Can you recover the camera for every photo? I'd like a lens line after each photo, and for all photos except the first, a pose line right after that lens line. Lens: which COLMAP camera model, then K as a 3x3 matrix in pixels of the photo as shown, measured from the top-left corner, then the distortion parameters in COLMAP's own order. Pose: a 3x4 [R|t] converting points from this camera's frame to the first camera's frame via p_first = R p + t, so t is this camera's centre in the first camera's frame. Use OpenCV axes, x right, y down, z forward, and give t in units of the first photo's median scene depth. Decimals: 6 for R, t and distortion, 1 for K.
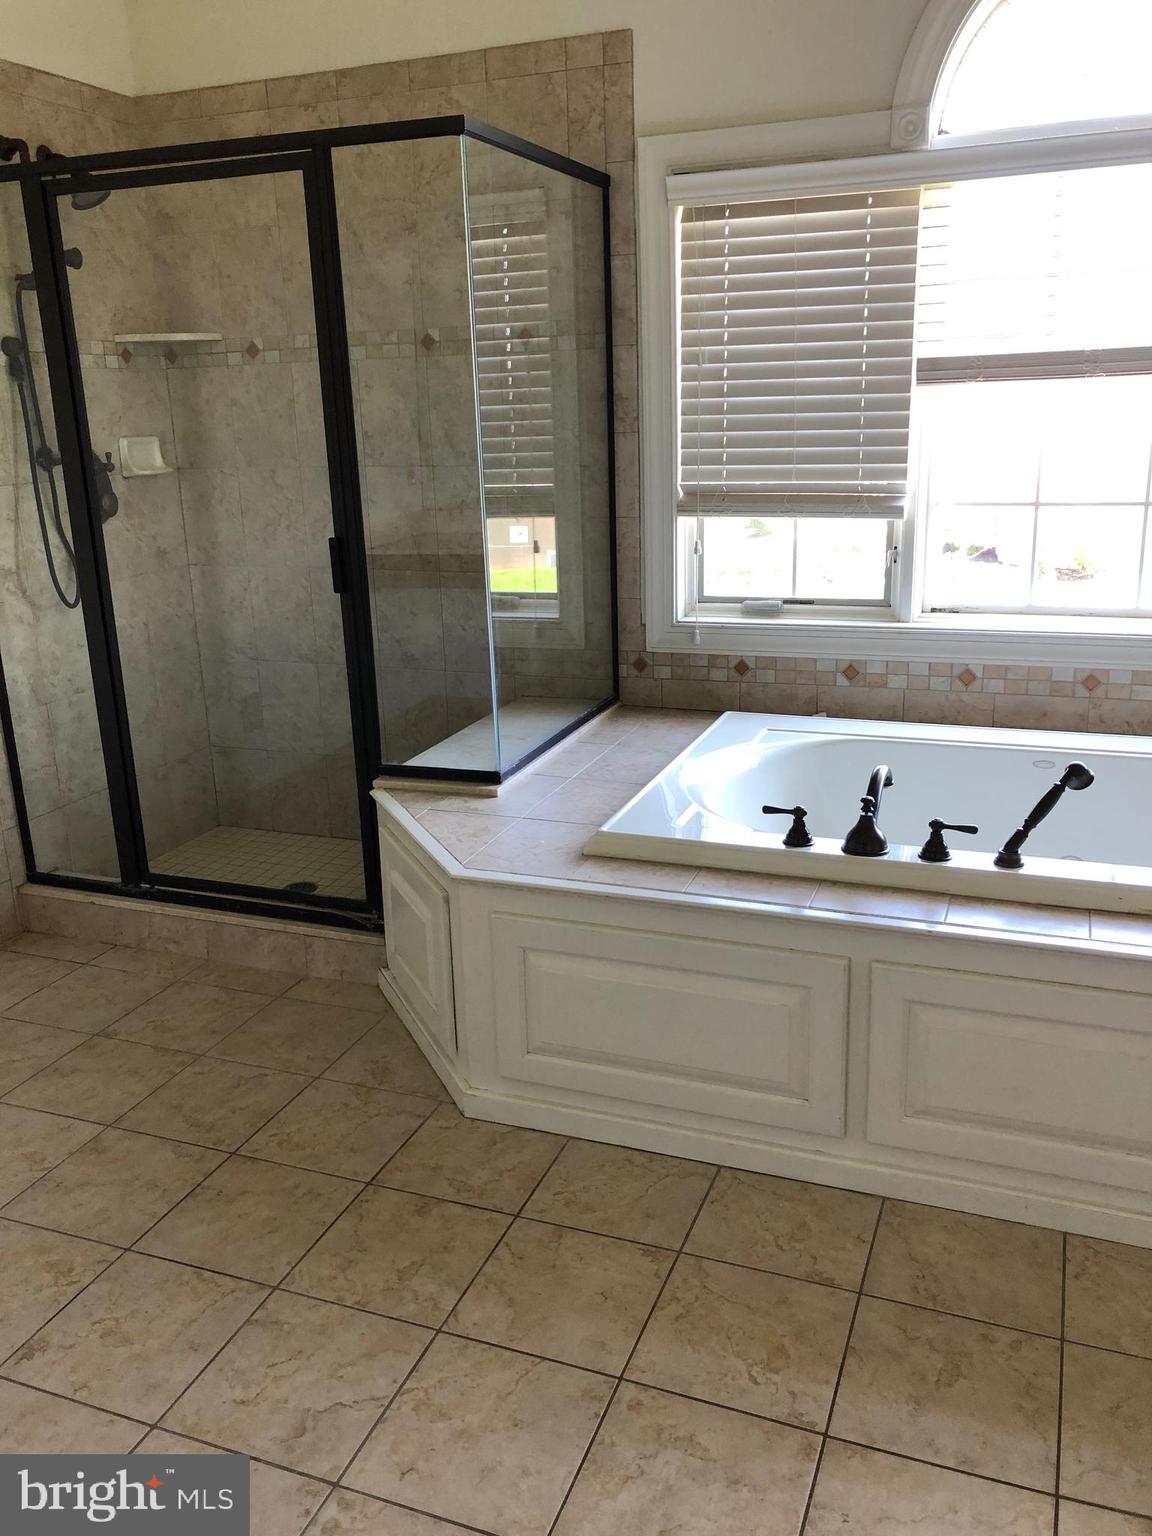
lens RADIAL K [[1257.0, 0, 568.7], [0, 1257.0, 759.8], [0, 0, 1]] dist [0.016024, -0.002014]
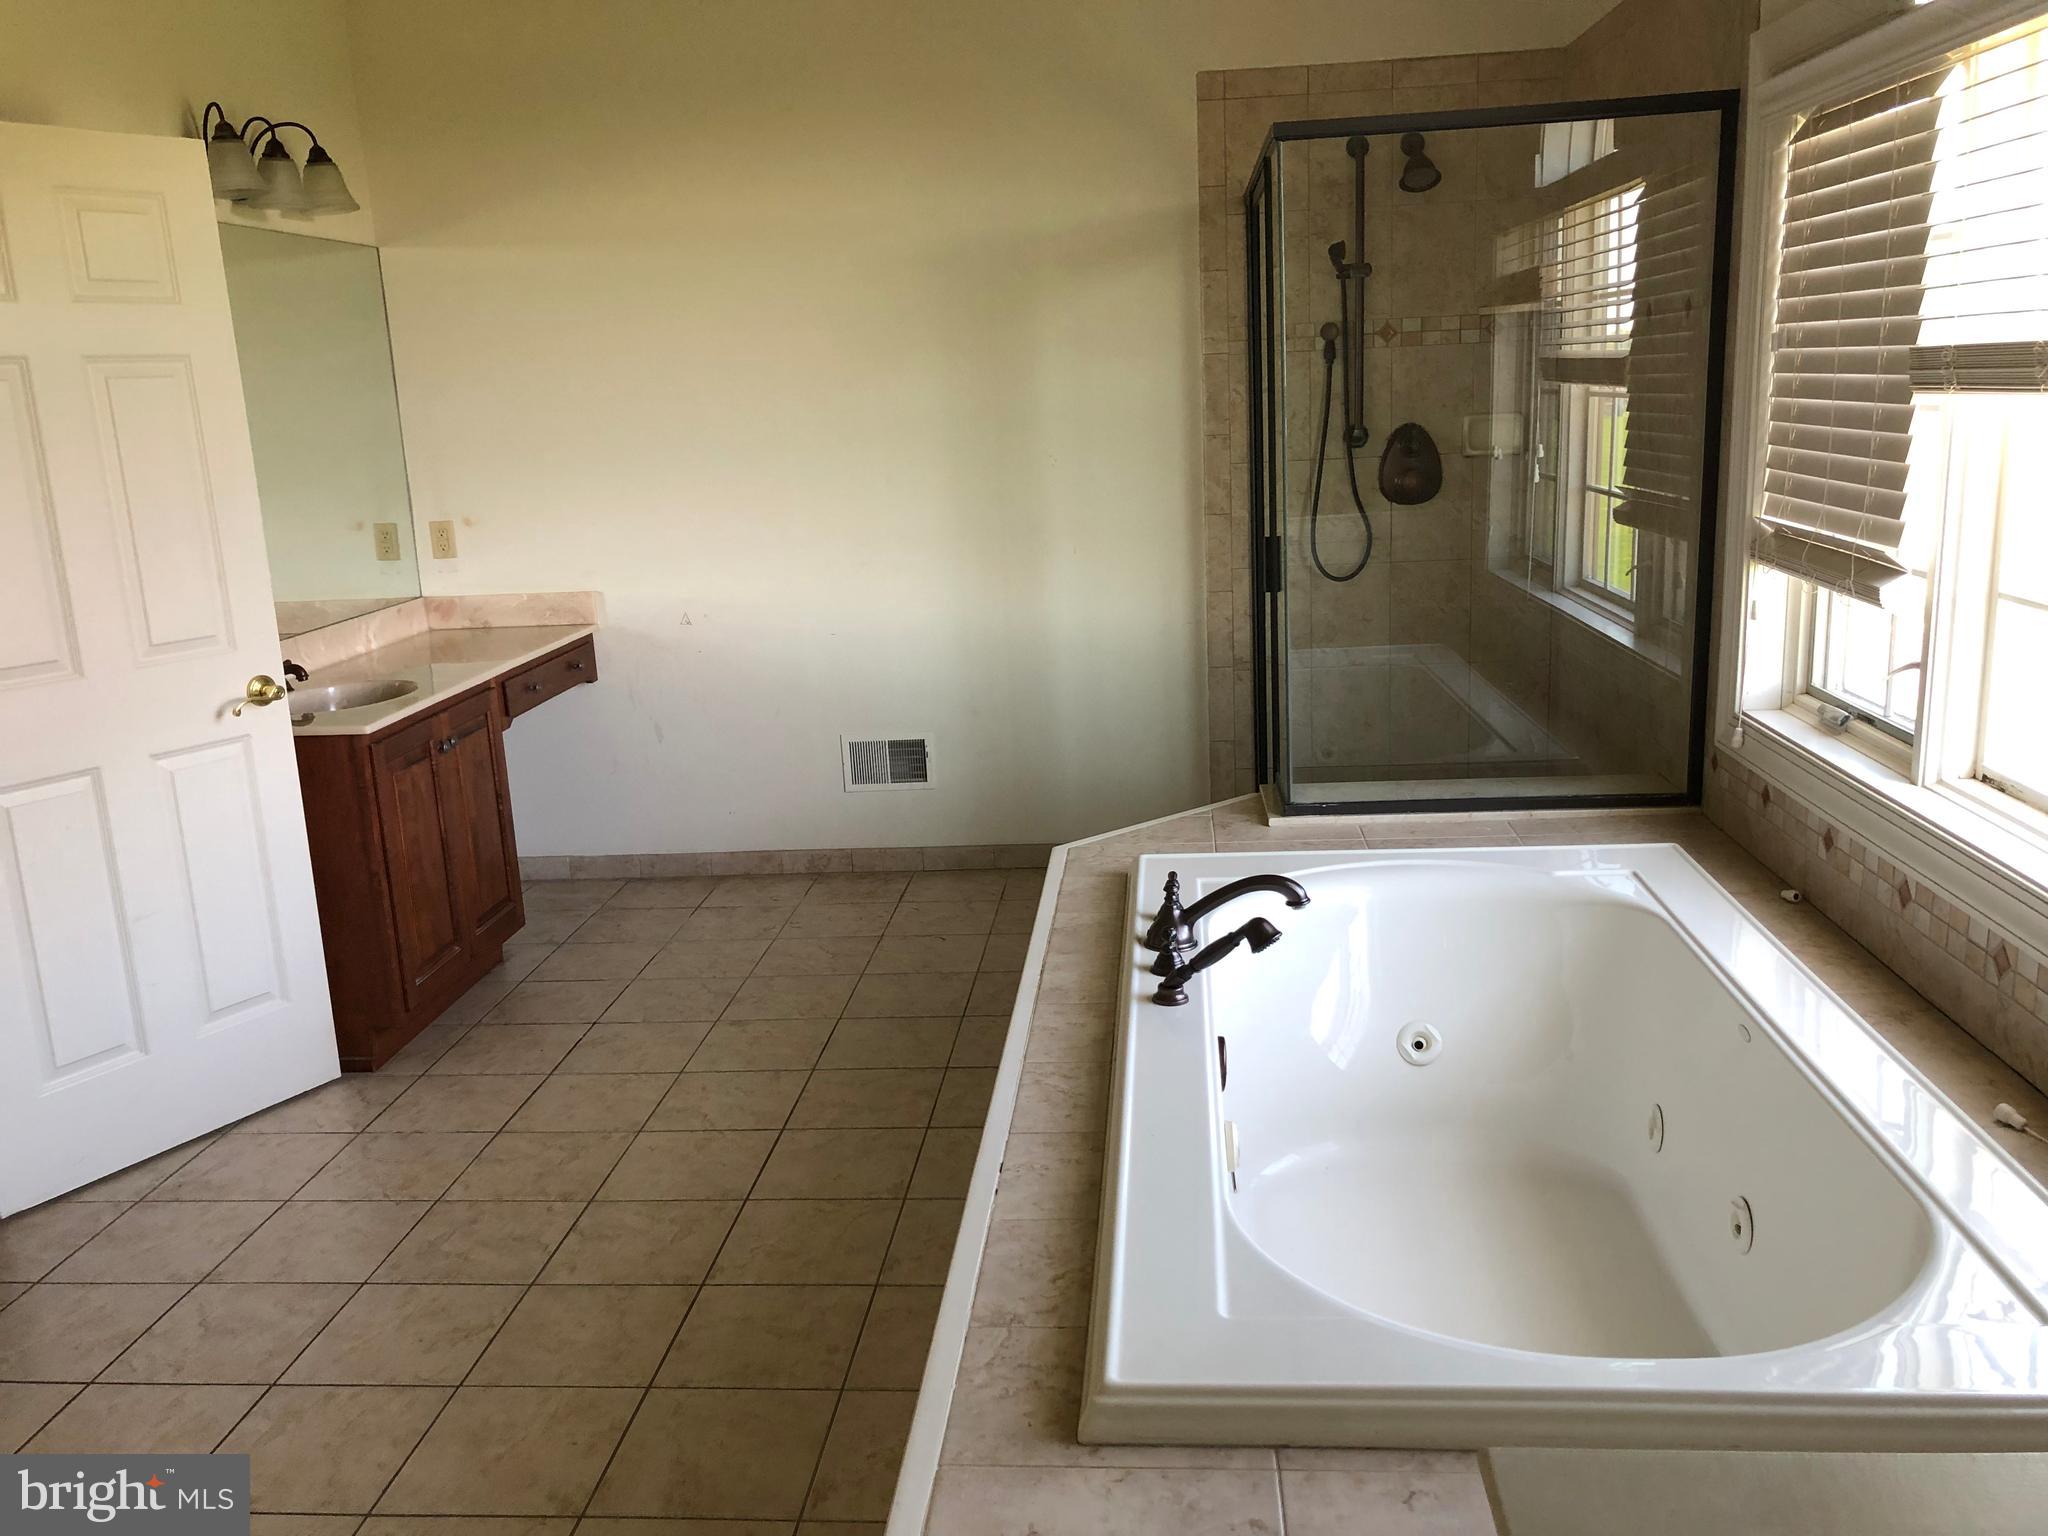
lens RADIAL K [[1676.0, 0, 1020.1], [0, 1676.0, 760.9], [0, 0, 1]] dist [0.016024, -0.002014]
pose [[0.281679, 0.231662, -0.931123, 0.935163], [-0.231263, 0.958199, 0.168438, -0.164869], [0.931222, 0.167888, 0.323480, 0.374414]]
